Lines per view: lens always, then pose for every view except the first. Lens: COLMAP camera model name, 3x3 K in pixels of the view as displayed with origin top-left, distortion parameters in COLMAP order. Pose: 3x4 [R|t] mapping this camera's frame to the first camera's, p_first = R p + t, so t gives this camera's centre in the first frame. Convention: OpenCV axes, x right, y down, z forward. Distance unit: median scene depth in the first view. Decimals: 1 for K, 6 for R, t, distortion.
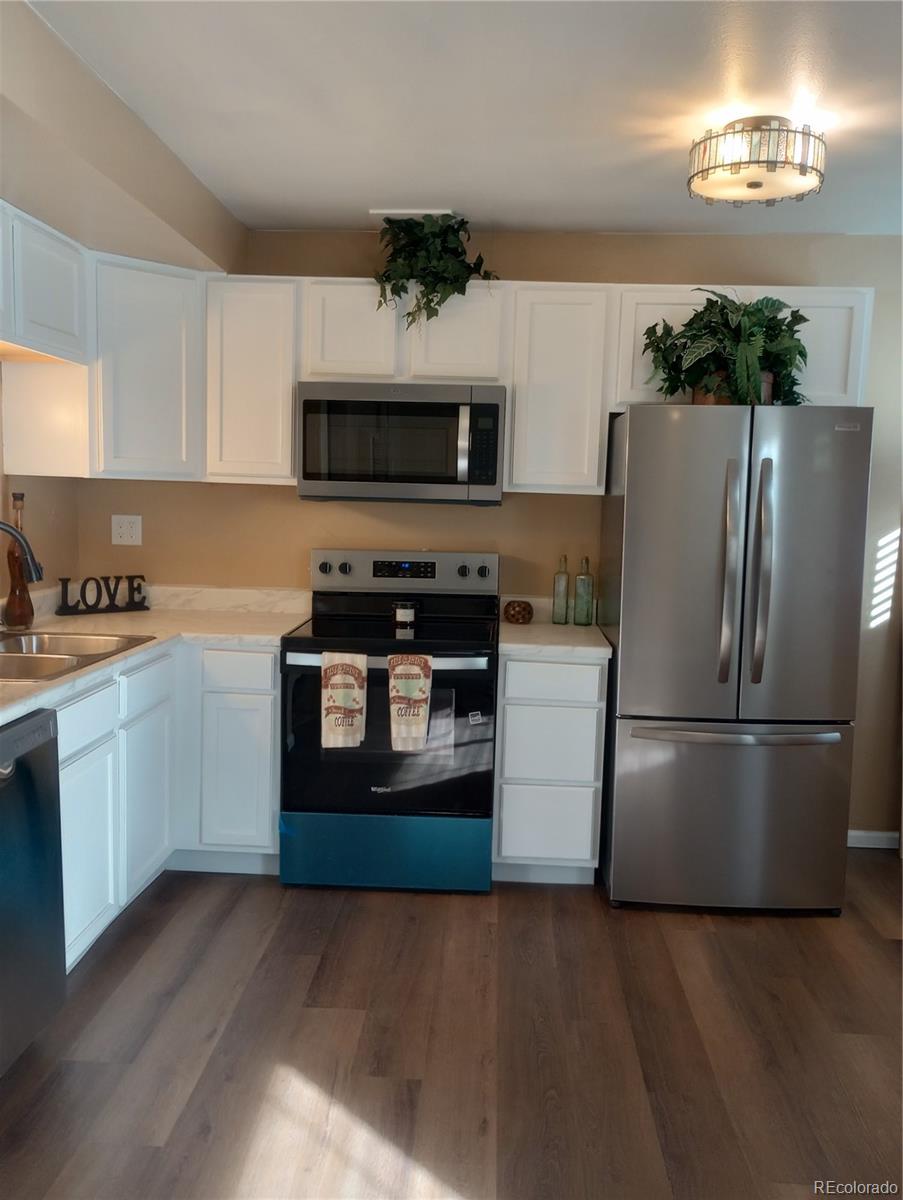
lens RADIAL K [[991.1, 0, 446.9], [0, 991.1, 603.1], [0, 0, 1]] dist [0.061055, -0.084636]
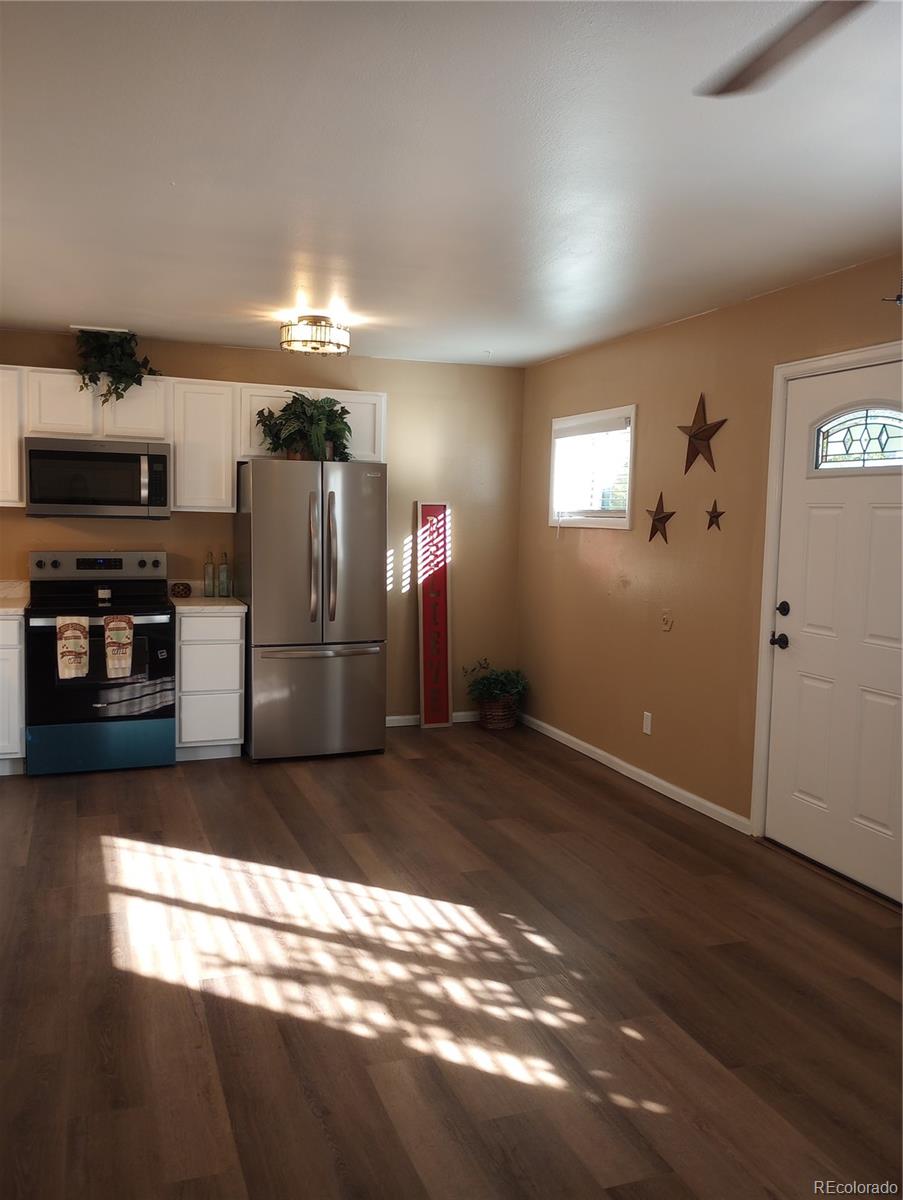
lens RADIAL K [[991.1, 0, 446.9], [0, 991.1, 603.1], [0, 0, 1]] dist [0.061055, -0.084636]
pose [[0.920459, -0.041455, 0.388635, -0.164255], [0.047577, 0.998849, -0.006138, 0.065001], [-0.387934, 0.024140, 0.921371, -0.627477]]
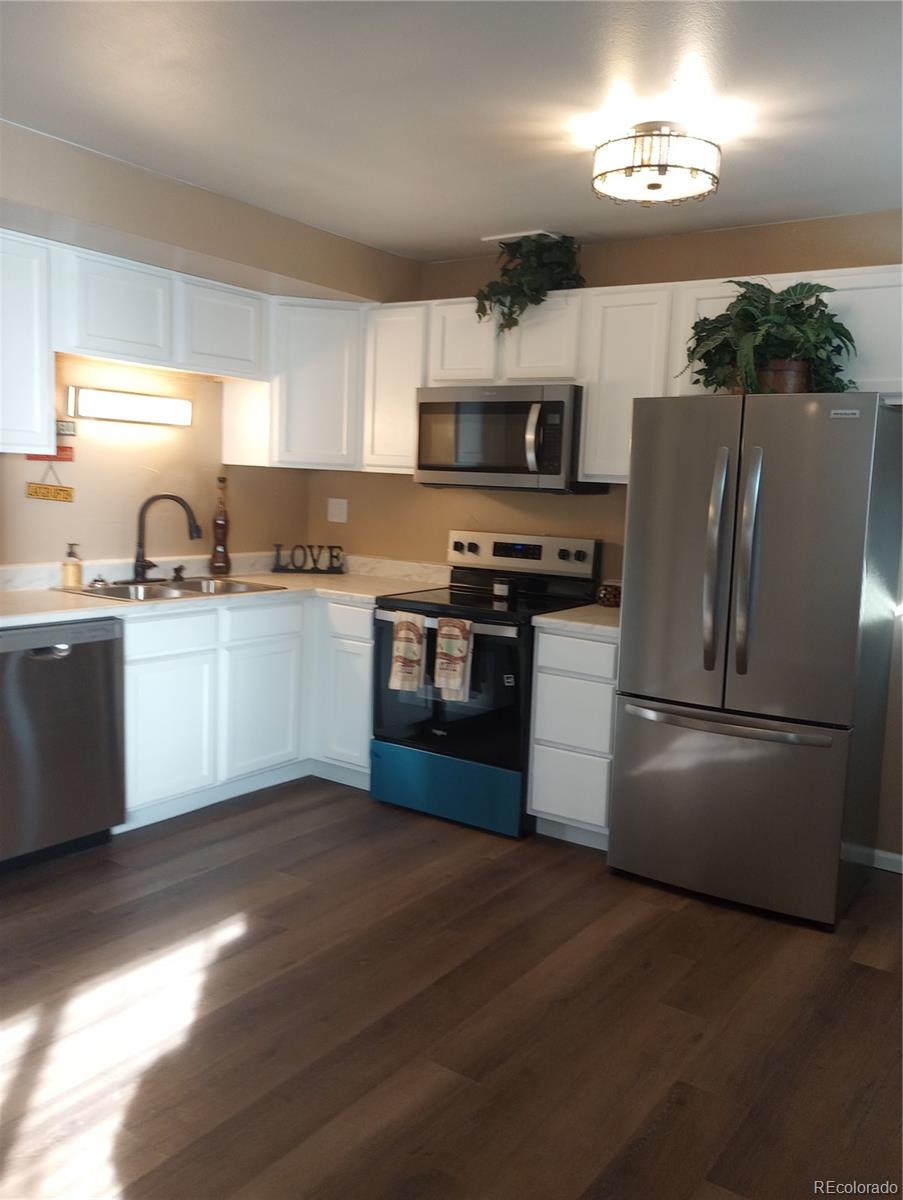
lens RADIAL K [[991.1, 0, 446.9], [0, 991.1, 603.1], [0, 0, 1]] dist [0.061055, -0.084636]
pose [[0.851579, 0.074683, -0.518879, 0.538869], [-0.078703, 0.996795, 0.014304, 0.017597], [0.518284, 0.028656, 0.854728, -0.002884]]
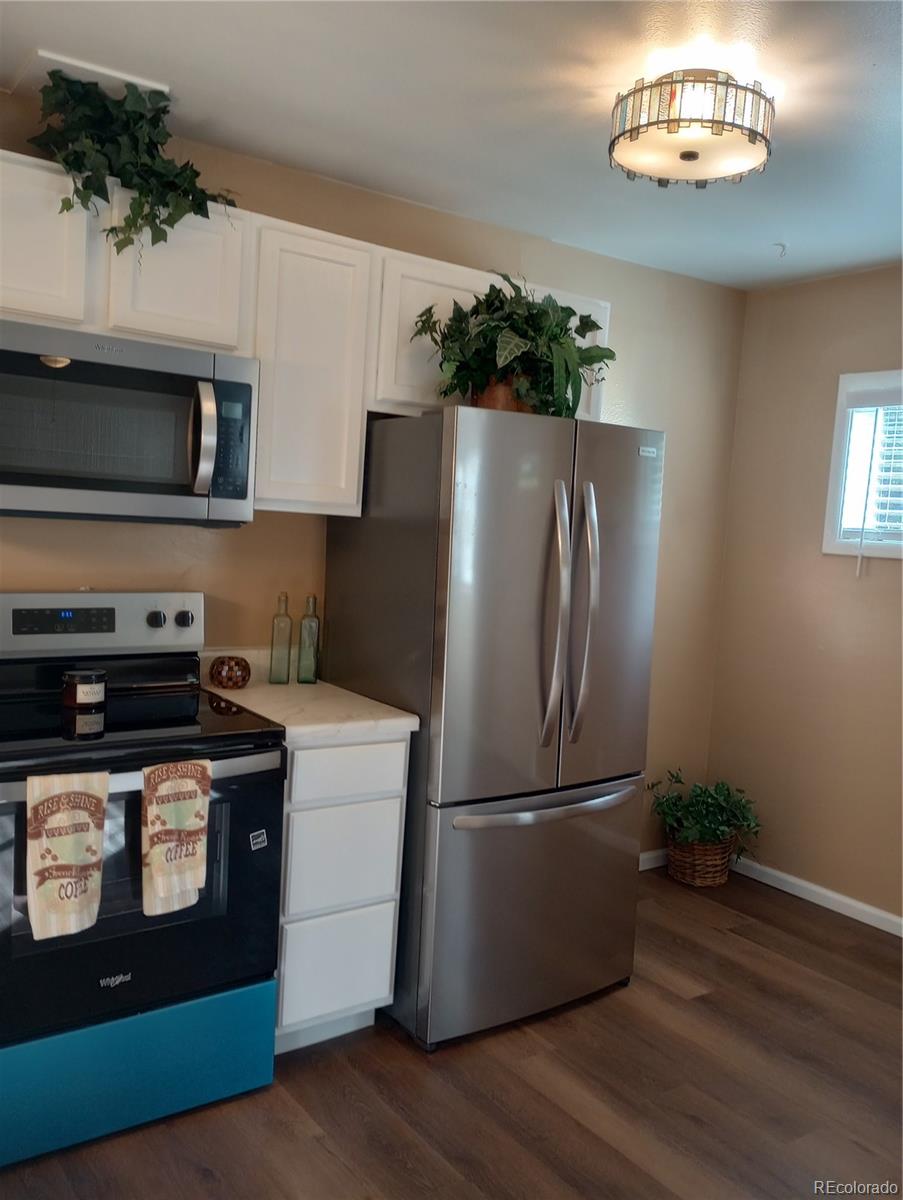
lens RADIAL K [[991.1, 0, 446.9], [0, 991.1, 603.1], [0, 0, 1]] dist [0.061055, -0.084636]
pose [[0.782508, -0.033945, 0.621714, -0.286980], [0.033940, 0.999354, 0.011846, -0.050623], [-0.621714, 0.011831, 0.783155, 0.371510]]
